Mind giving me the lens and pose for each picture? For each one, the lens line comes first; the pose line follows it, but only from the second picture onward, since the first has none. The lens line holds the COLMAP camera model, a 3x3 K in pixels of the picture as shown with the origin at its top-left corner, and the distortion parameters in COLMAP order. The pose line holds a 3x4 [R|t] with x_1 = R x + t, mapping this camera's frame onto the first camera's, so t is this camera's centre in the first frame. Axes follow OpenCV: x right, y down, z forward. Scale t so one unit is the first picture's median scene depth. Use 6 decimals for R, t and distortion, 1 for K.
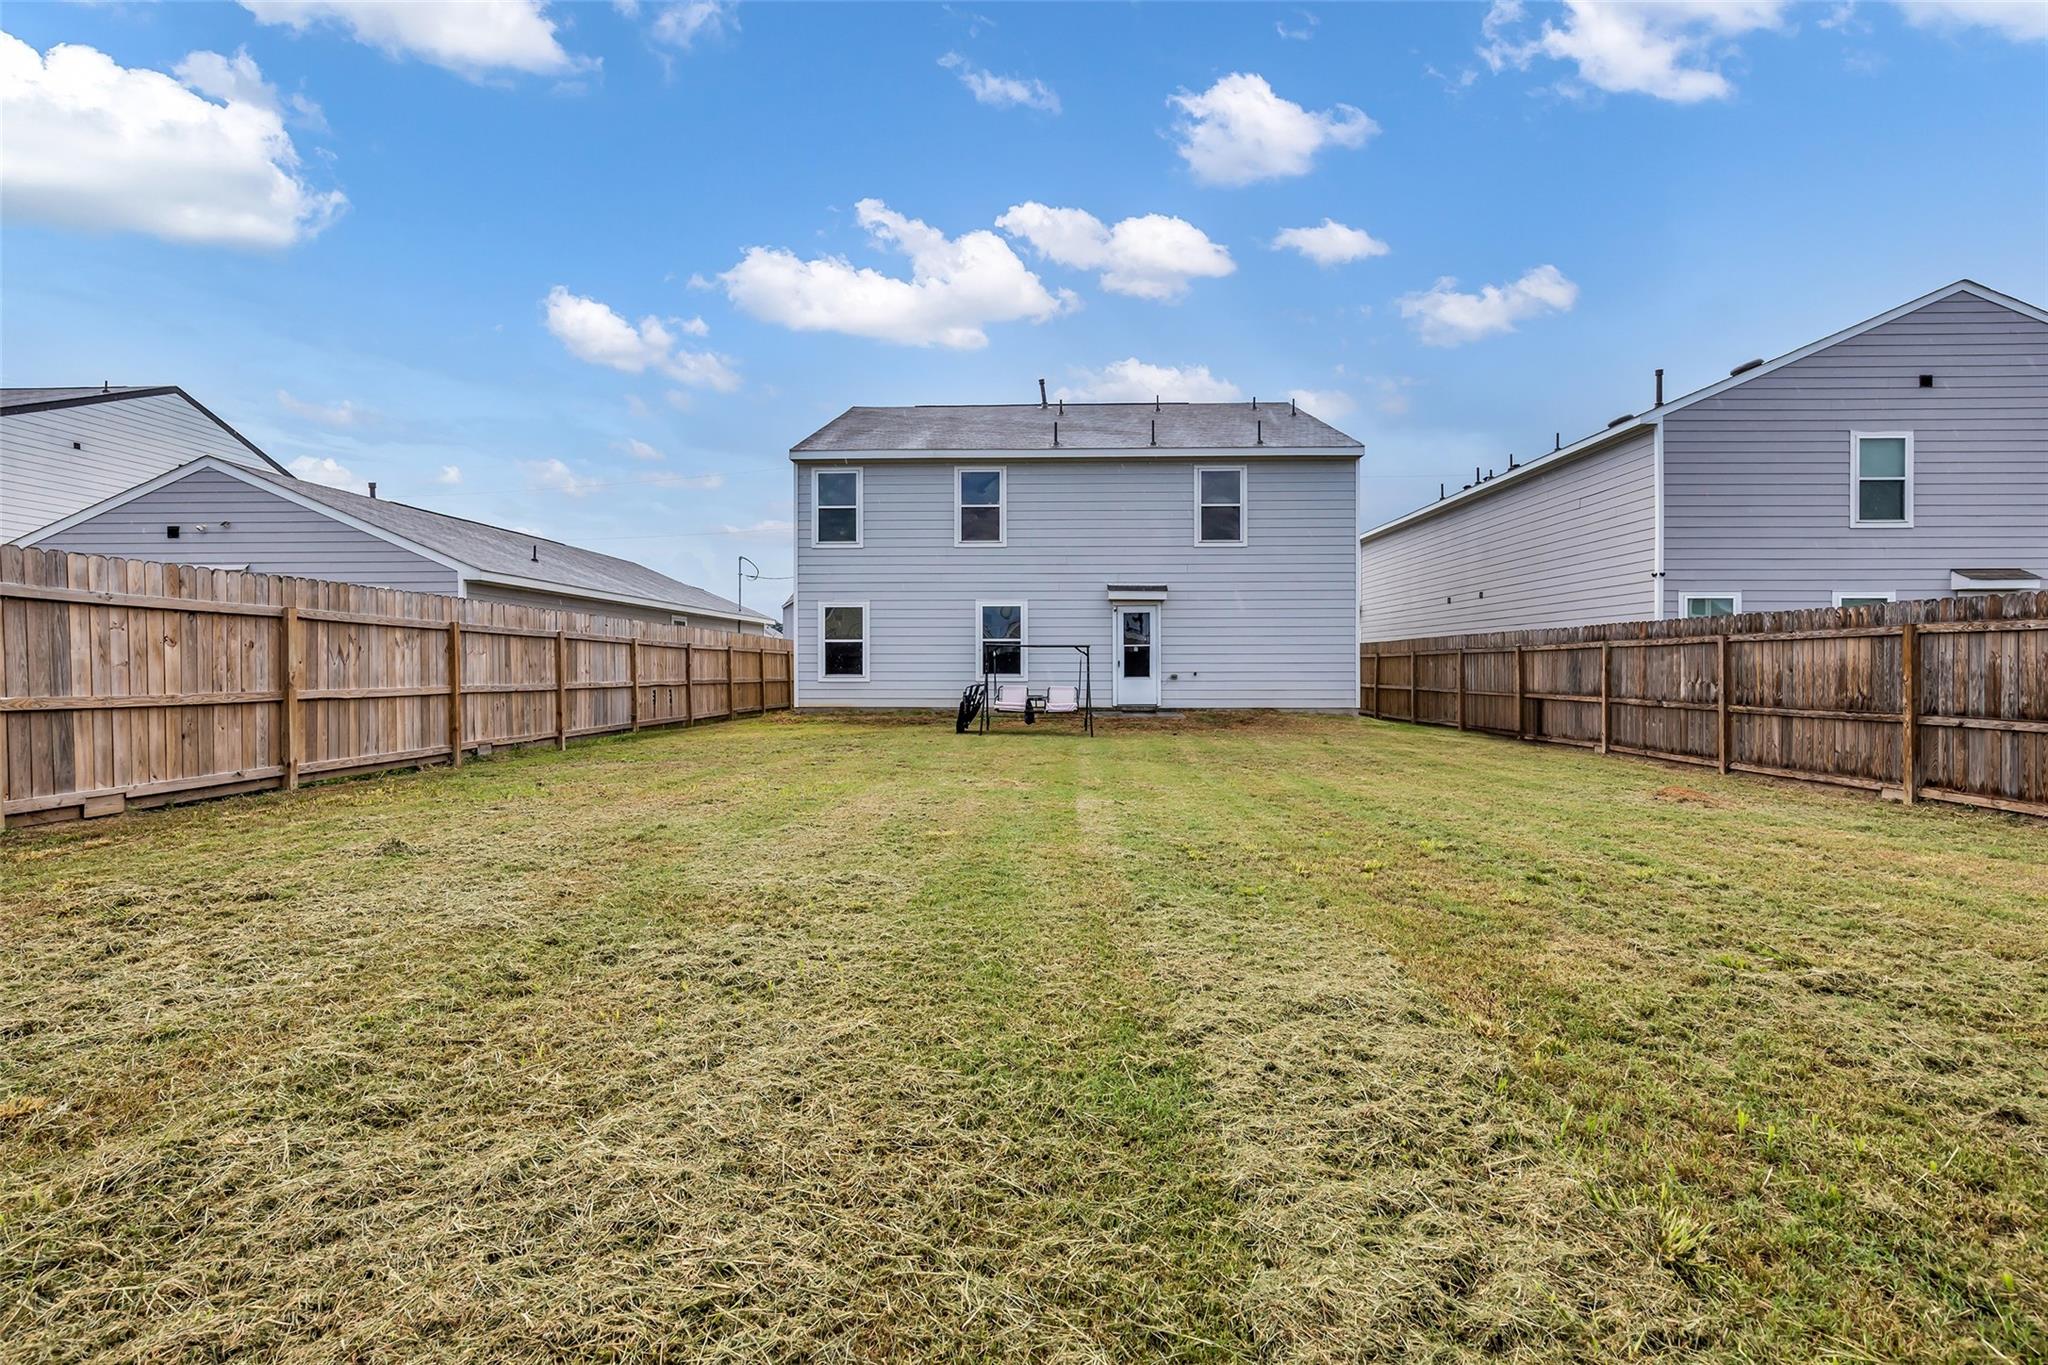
lens RADIAL K [[943.5, 0, 1018.3], [0, 943.5, 677.3], [0, 0, 1]] dist [-0.025395, 0.009385]
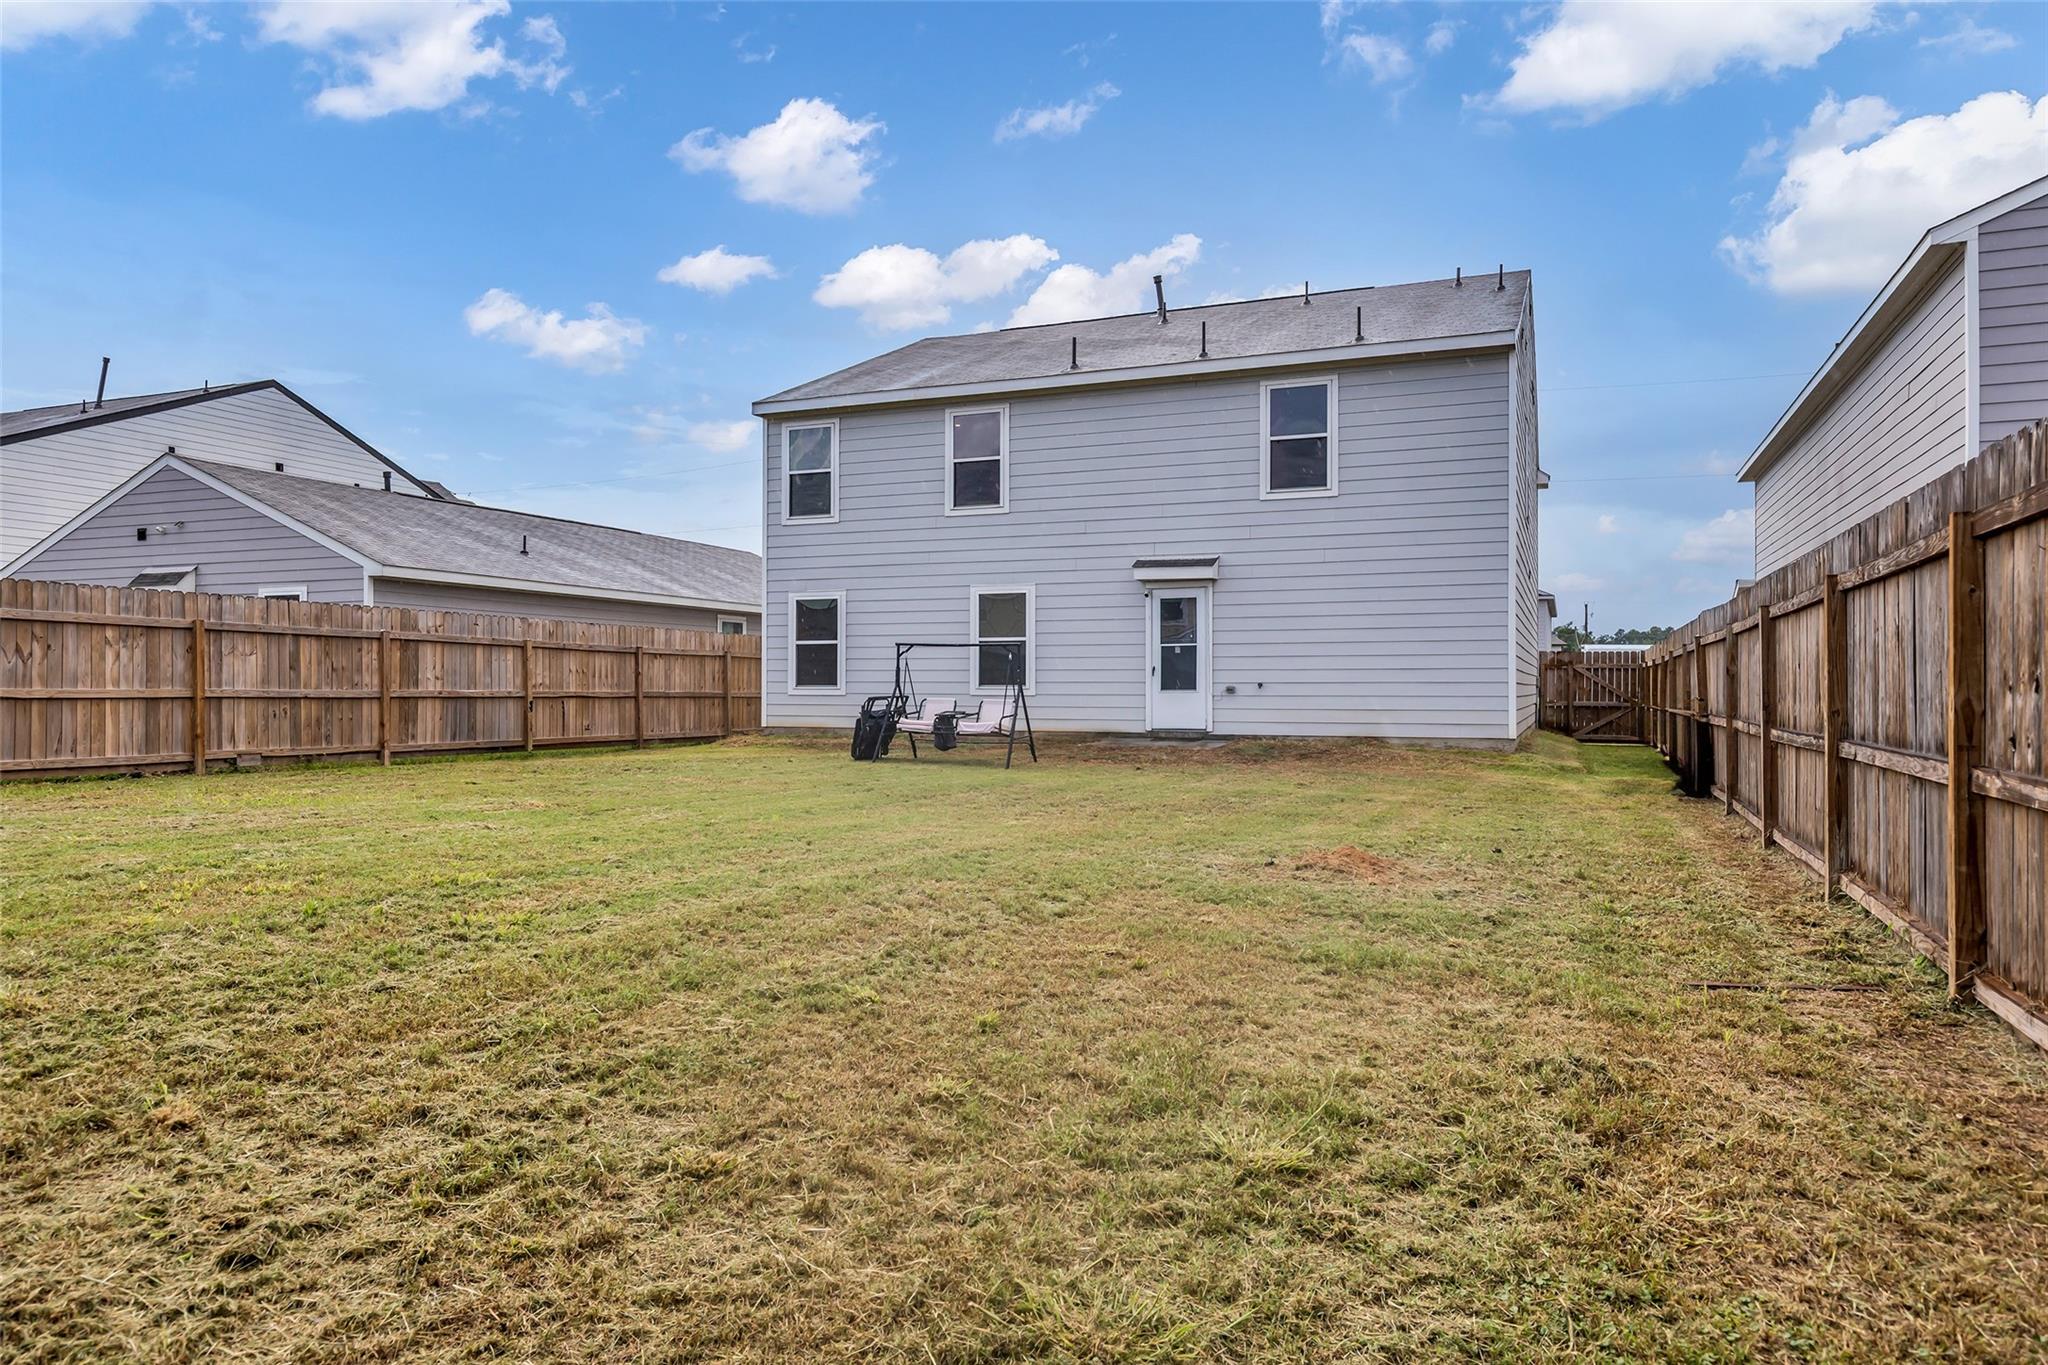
lens RADIAL K [[1313.2, 0, 1024.0], [0, 1313.2, 682.5], [0, 0, 1]] dist [-0.003447, -0.000204]
pose [[0.933101, 0.001641, -0.359610, 0.431265], [-0.007193, 0.999875, -0.014103, 0.010338], [0.359542, 0.015747, 0.932996, 0.058374]]
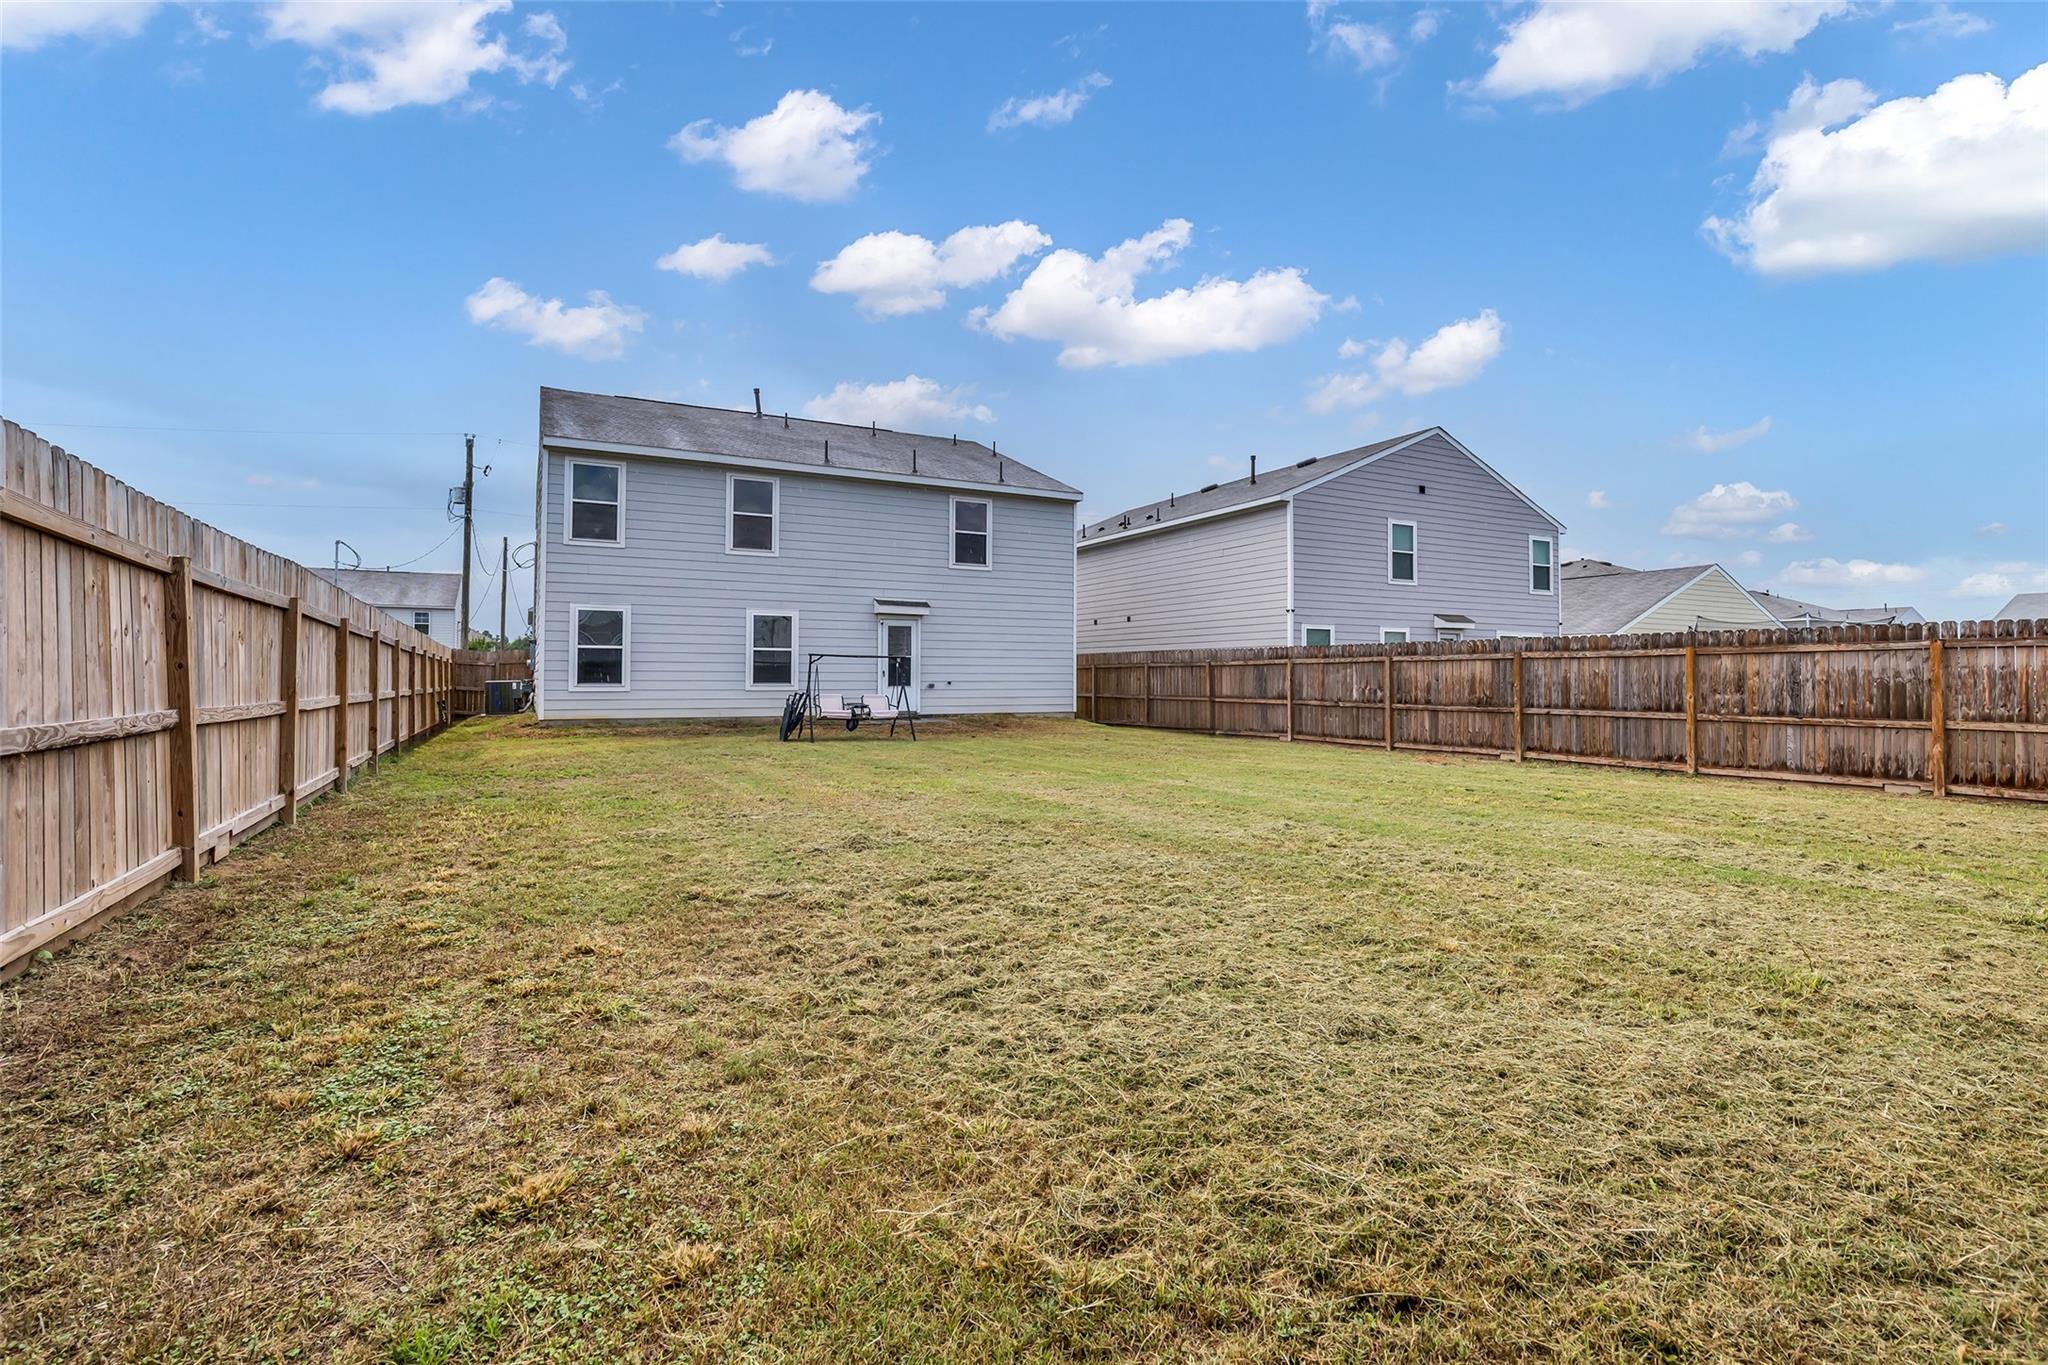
lens RADIAL K [[943.5, 0, 1018.3], [0, 943.5, 677.3], [0, 0, 1]] dist [-0.025395, 0.009385]
pose [[0.870481, 0.003799, 0.492187, -0.333874], [0.001621, 0.999943, -0.010586, 0.001706], [-0.492199, 0.010013, 0.870425, -0.003300]]
